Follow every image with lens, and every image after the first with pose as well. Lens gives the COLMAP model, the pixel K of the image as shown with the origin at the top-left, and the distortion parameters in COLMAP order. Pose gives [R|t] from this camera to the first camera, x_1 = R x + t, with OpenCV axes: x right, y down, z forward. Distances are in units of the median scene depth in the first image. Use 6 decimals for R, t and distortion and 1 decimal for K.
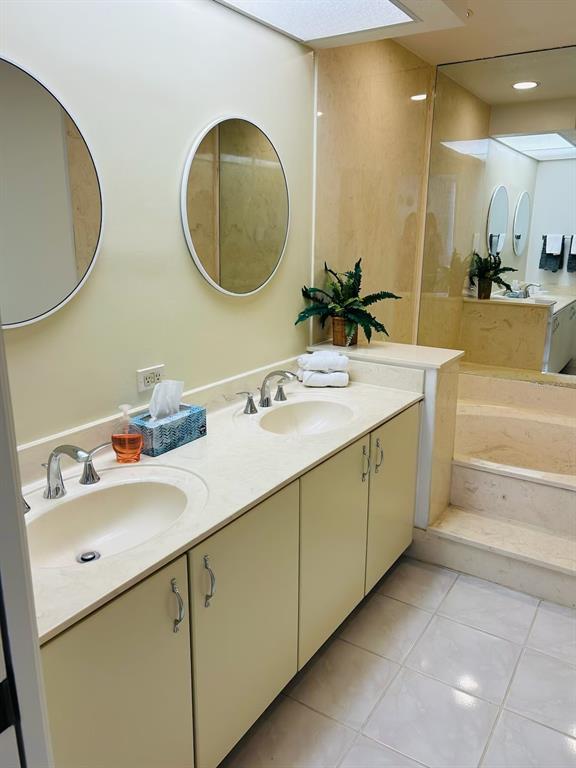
lens RADIAL K [[570.1, 0, 288.0], [0, 570.1, 384.0], [0, 0, 1]] dist [0.024271, -0.003875]
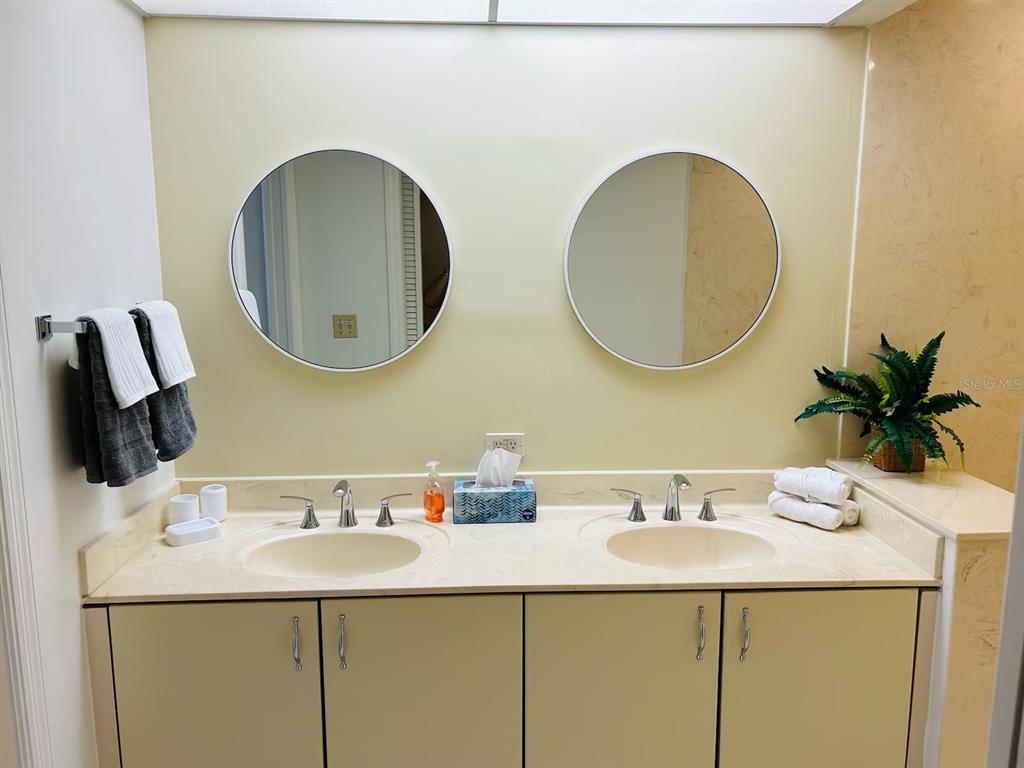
lens RADIAL K [[760.1, 0, 512.0], [0, 760.1, 384.0], [0, 0, 1]] dist [0.024271, -0.003875]
pose [[0.591530, 0.122158, -0.796975, 0.722808], [-0.206587, 0.978422, -0.003363, -0.103074], [0.779367, 0.166634, 0.604003, 0.253551]]
